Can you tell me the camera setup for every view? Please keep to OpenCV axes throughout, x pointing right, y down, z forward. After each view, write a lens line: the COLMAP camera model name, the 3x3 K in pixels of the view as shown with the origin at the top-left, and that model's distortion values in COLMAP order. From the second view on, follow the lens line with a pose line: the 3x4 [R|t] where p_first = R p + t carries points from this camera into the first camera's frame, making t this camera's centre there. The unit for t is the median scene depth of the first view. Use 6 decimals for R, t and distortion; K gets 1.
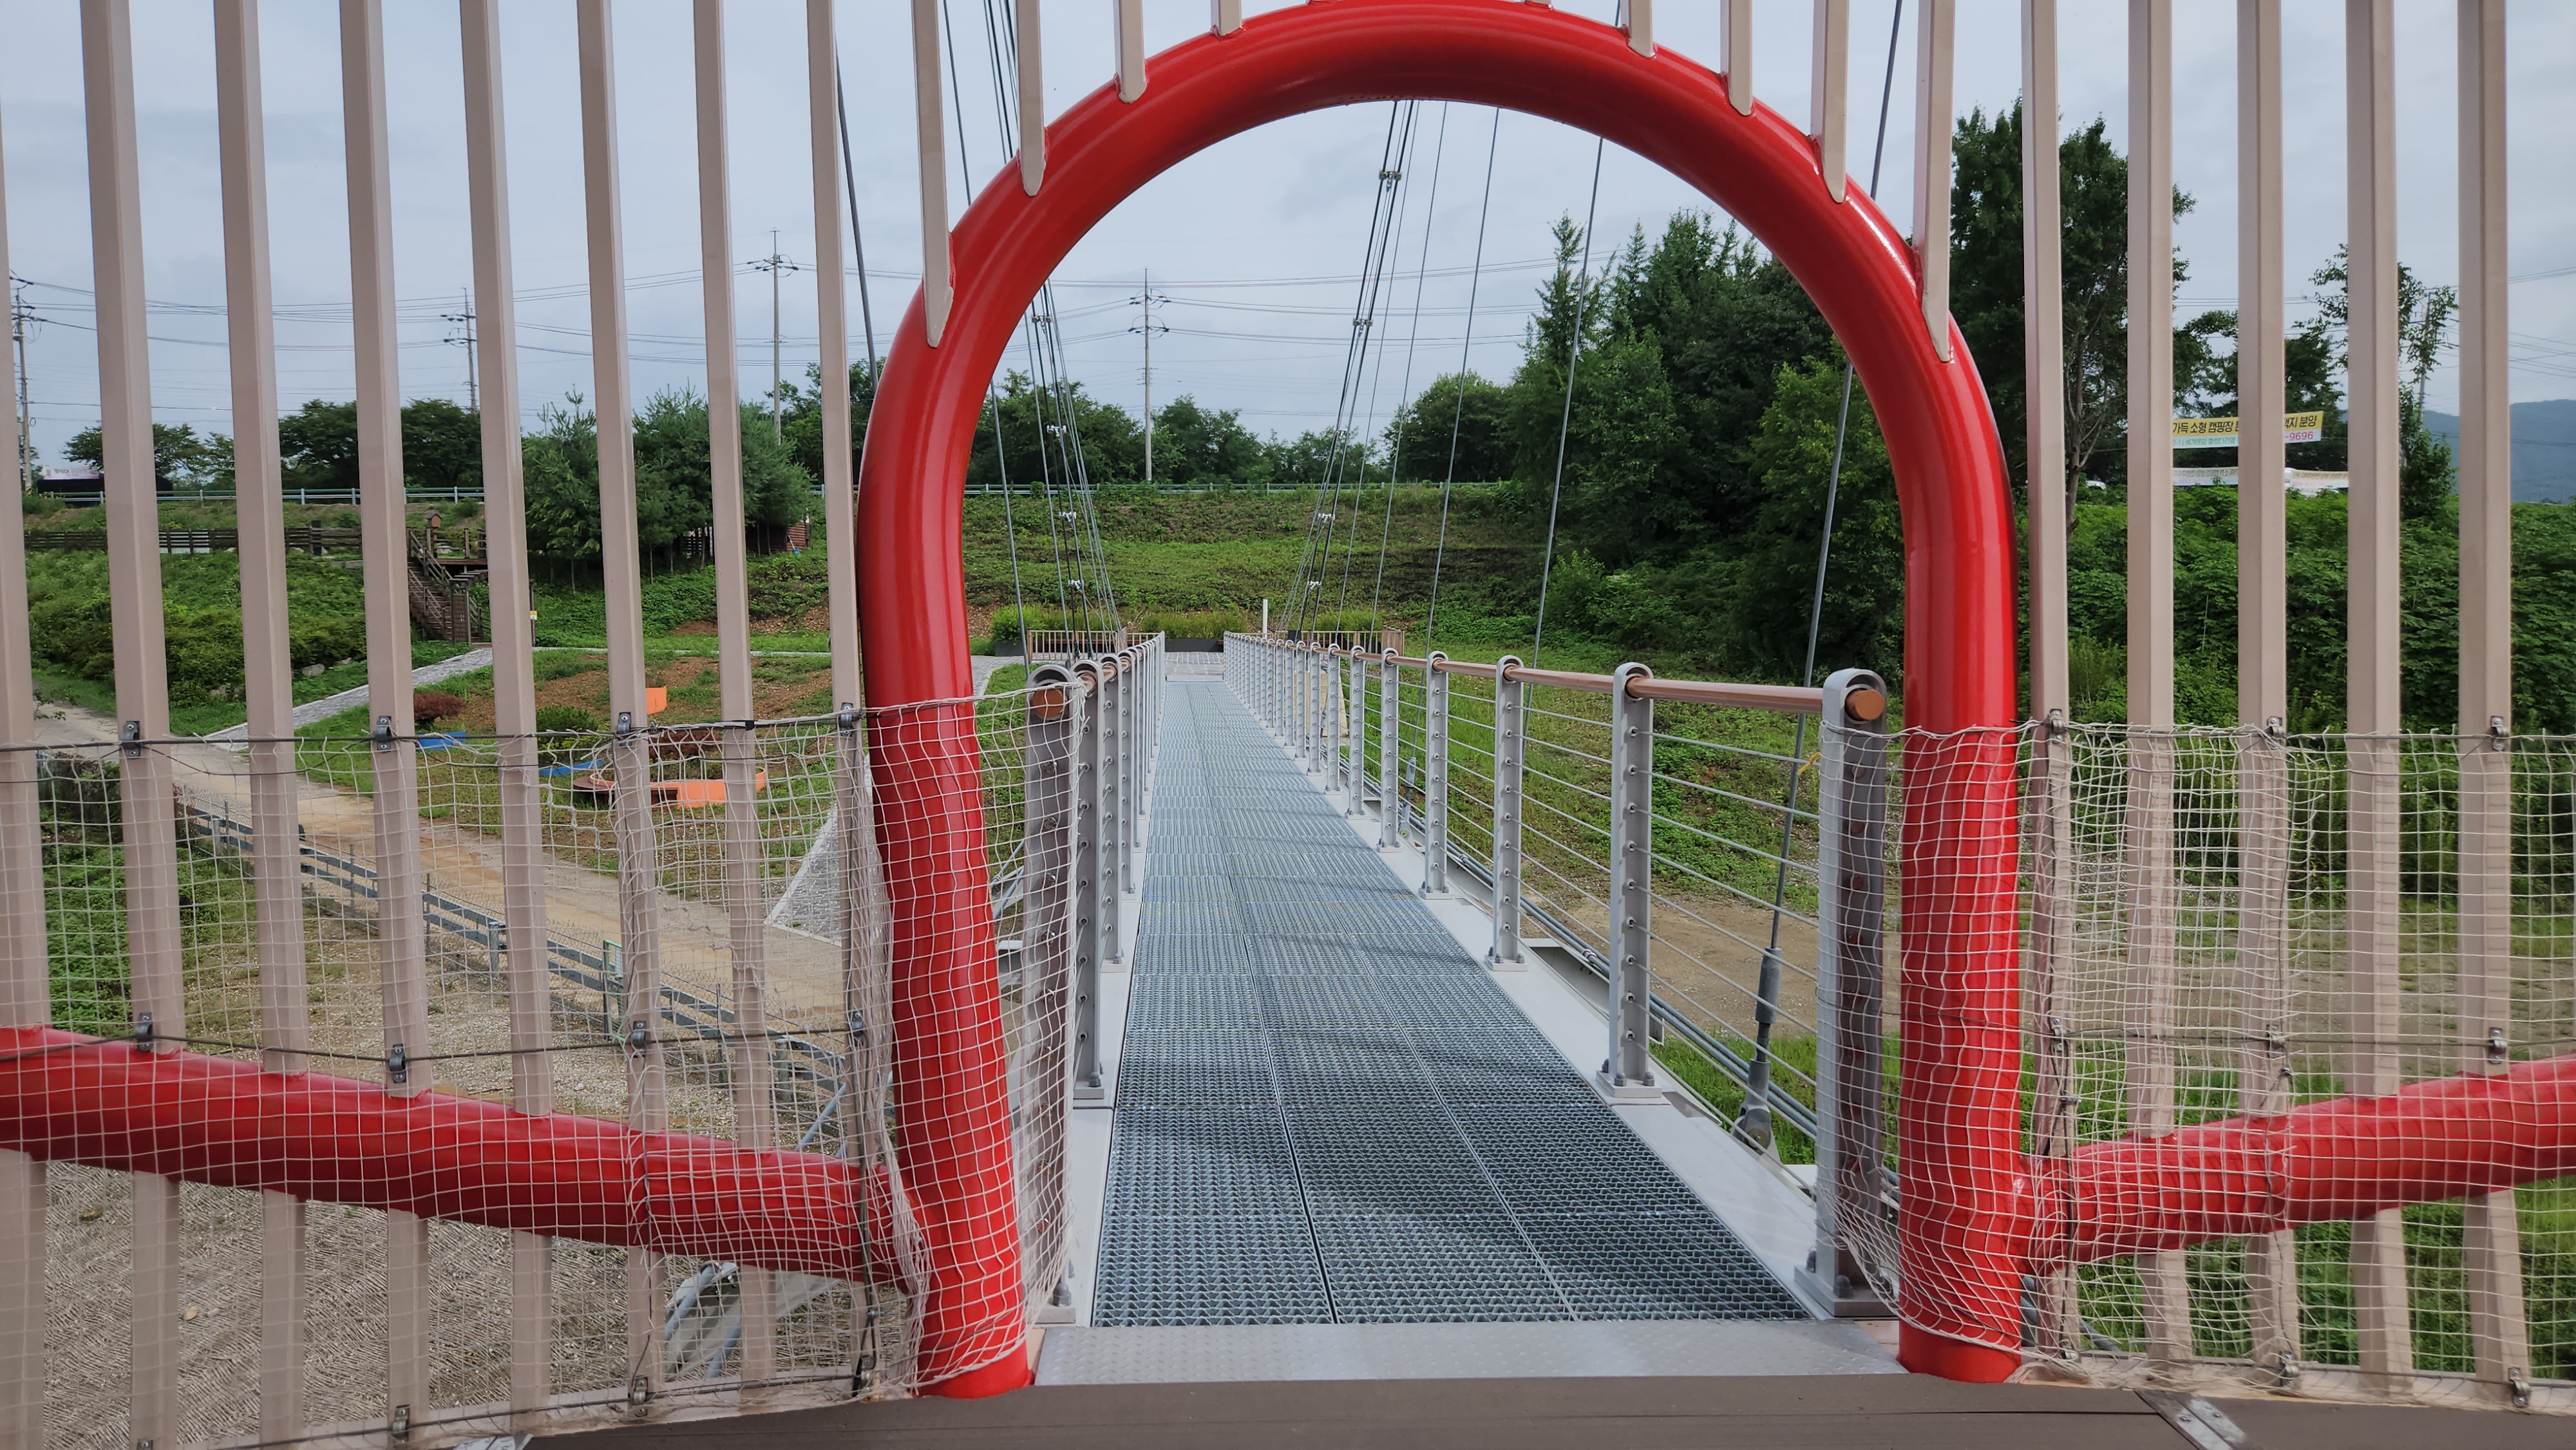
lens RADIAL K [[1844.0, 0, 1288.0], [0, 1844.0, 725.0], [0, 0, 1]] dist [0.078667, -0.087915]
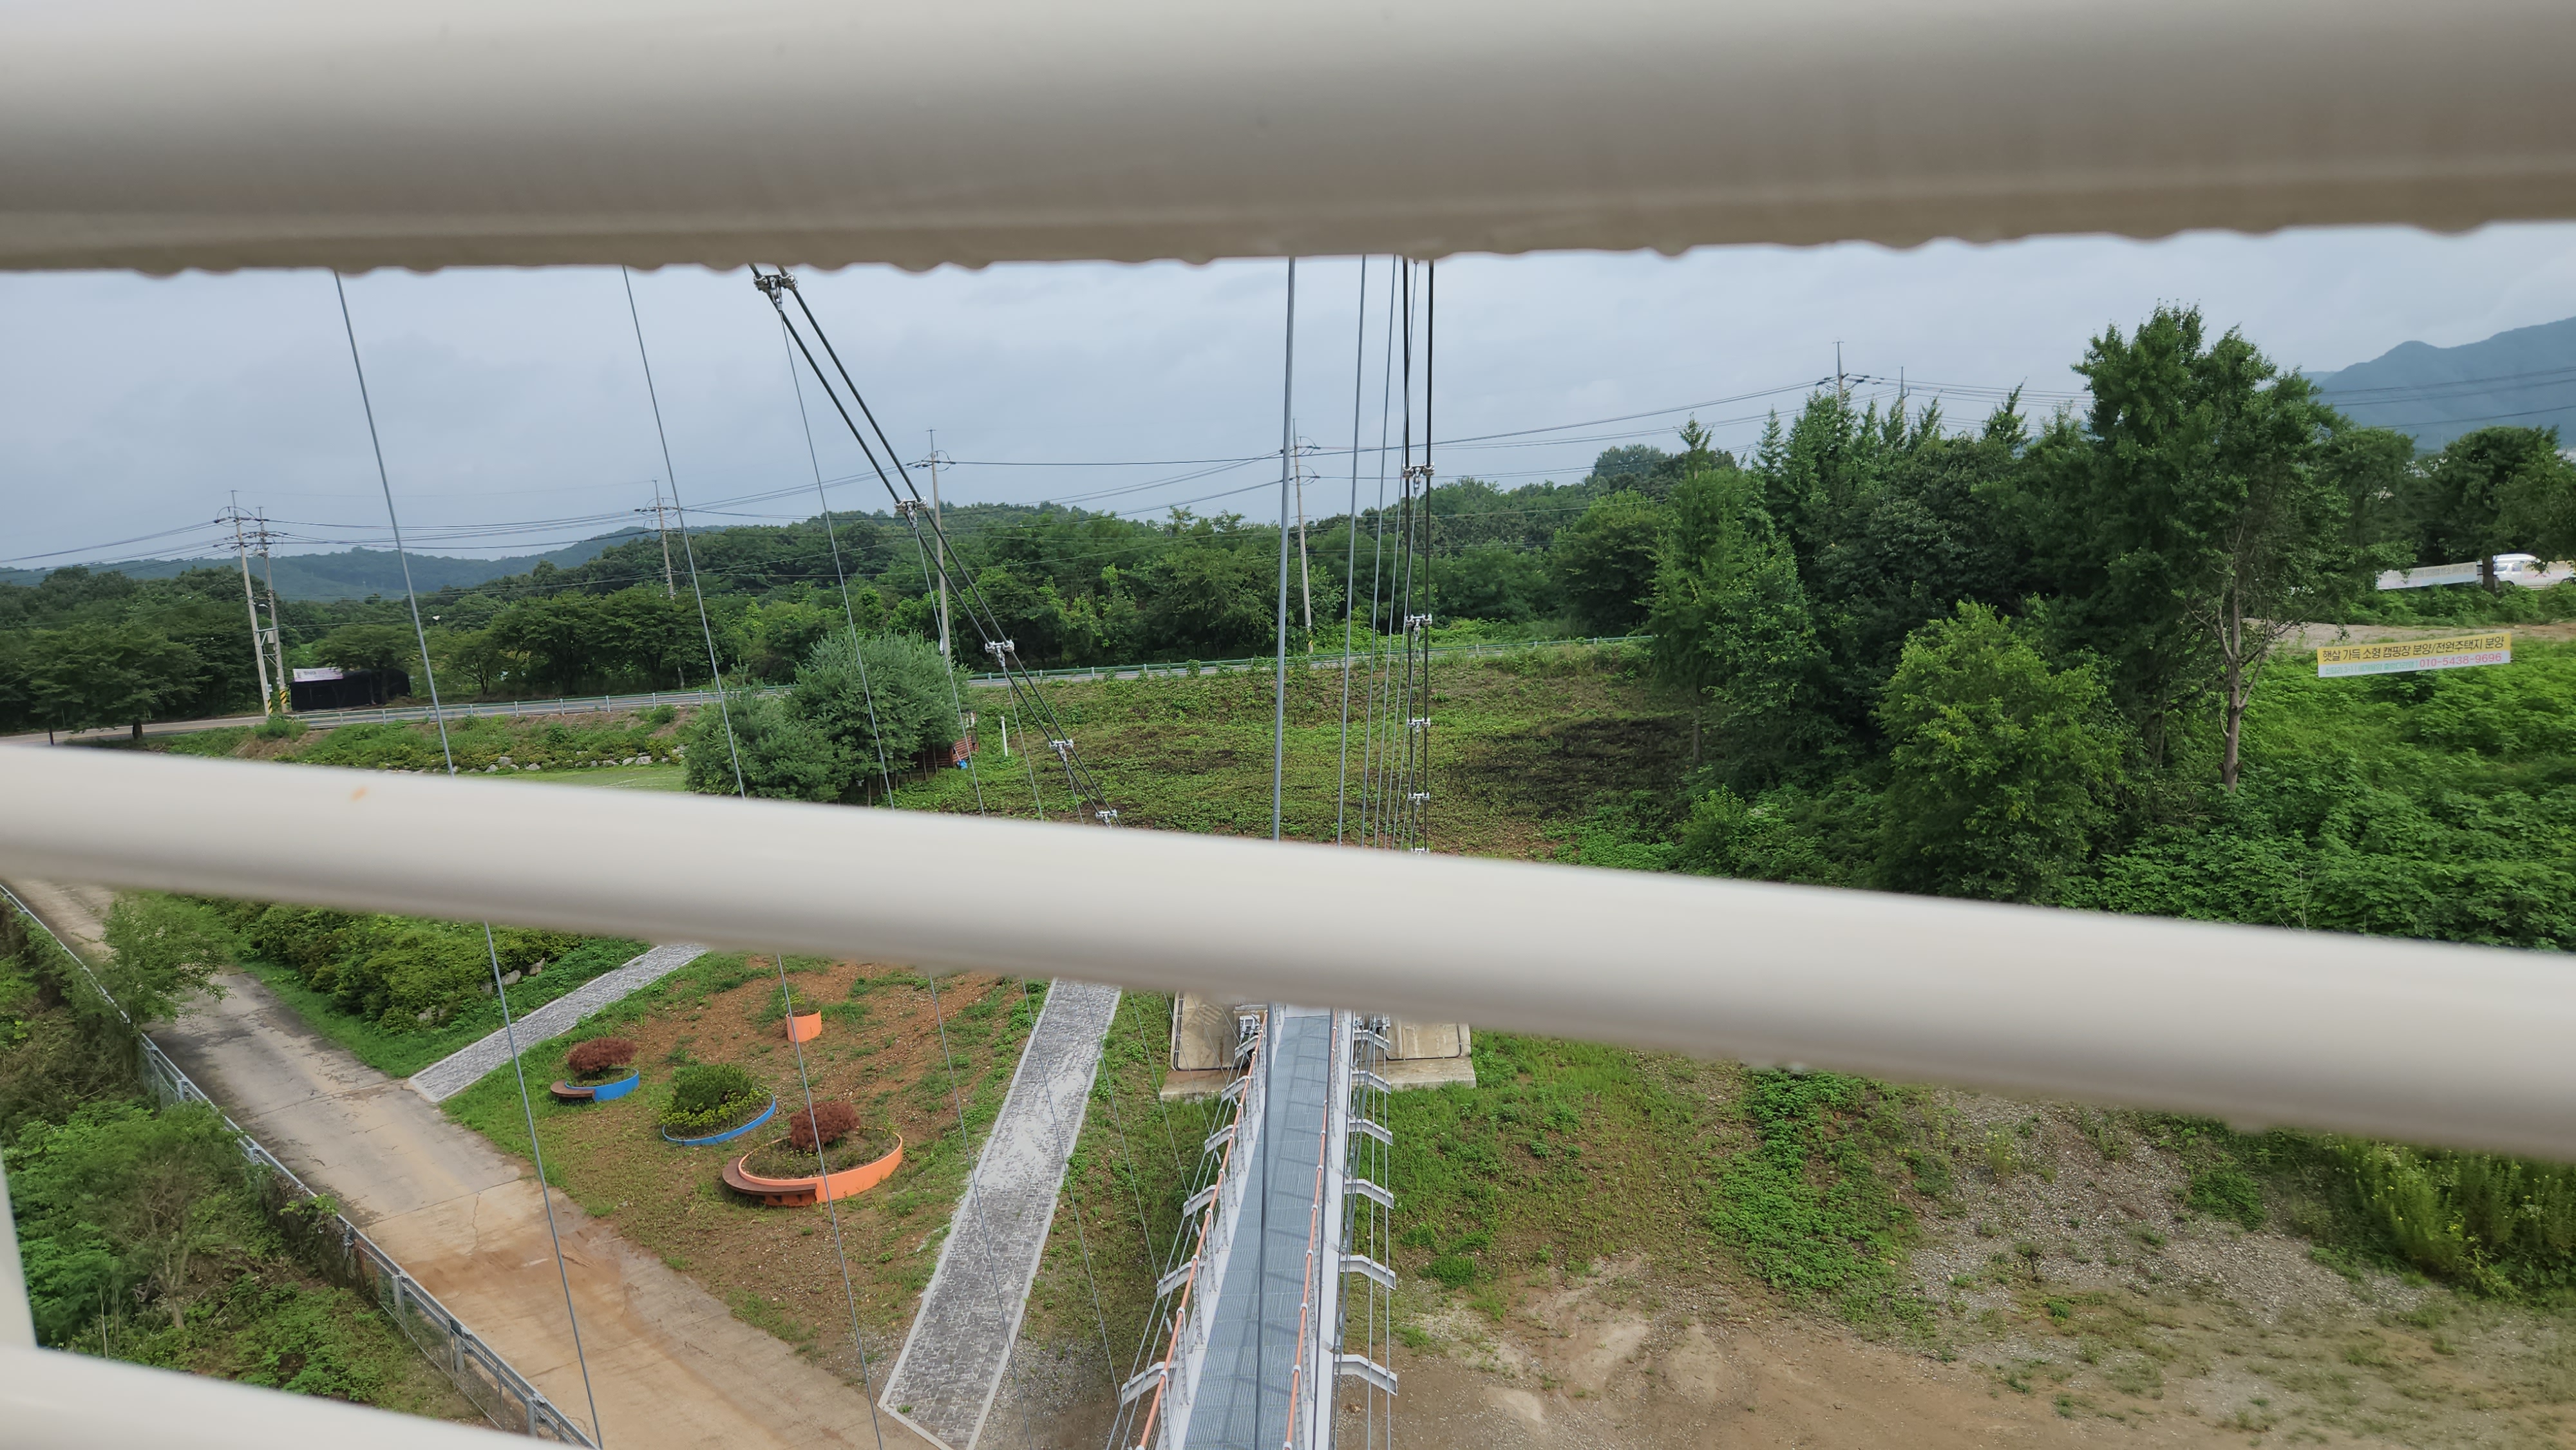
lens RADIAL K [[1849.8, 0, 1280.6], [0, 1849.8, 749.4], [0, 0, 1]] dist [0.081627, -0.093354]
pose [[0.991396, -0.054817, -0.118865, 0.043630], [0.056192, 0.998386, 0.008239, -0.127849], [0.118222, -0.014847, 0.992876, -0.006159]]
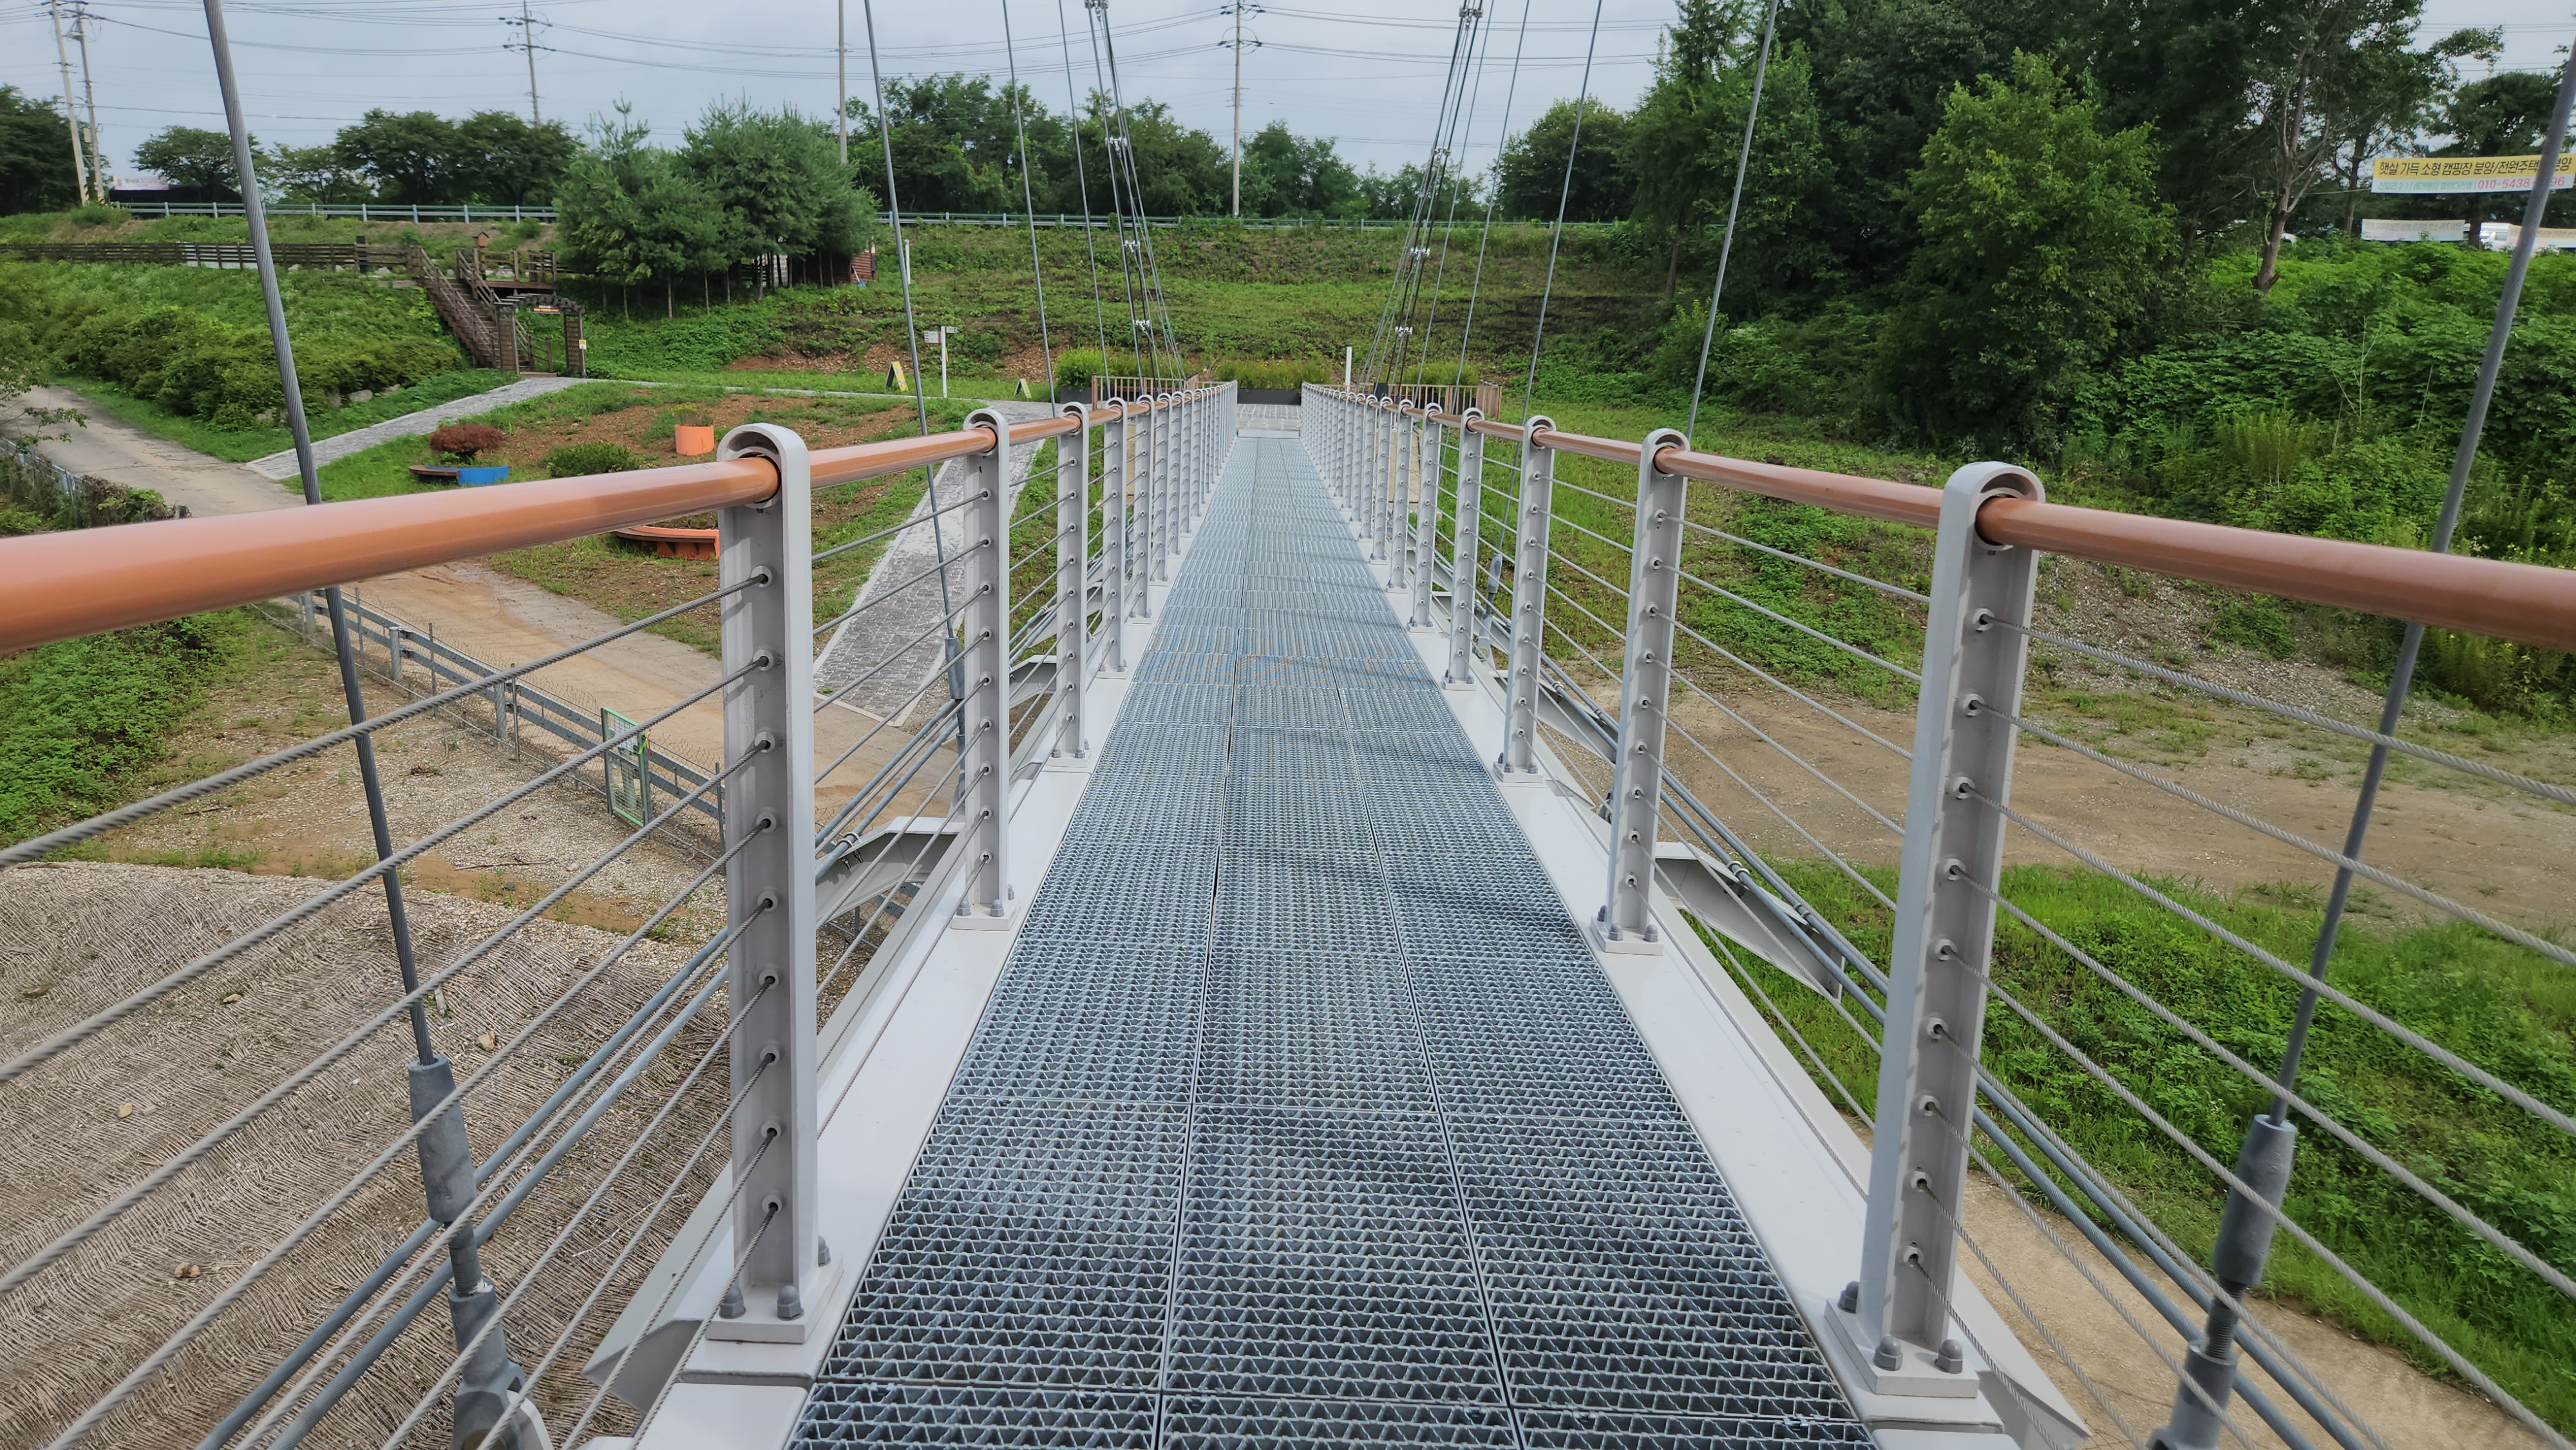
lens RADIAL K [[1859.1, 0, 1241.9], [0, 1859.1, 771.4], [0, 0, 1]] dist [0.075169, -0.082723]
pose [[0.996999, 0.039667, -0.066484, 0.003182], [-0.028945, 0.987475, 0.155099, -0.001977], [0.071804, -0.152709, 0.985659, 0.041786]]
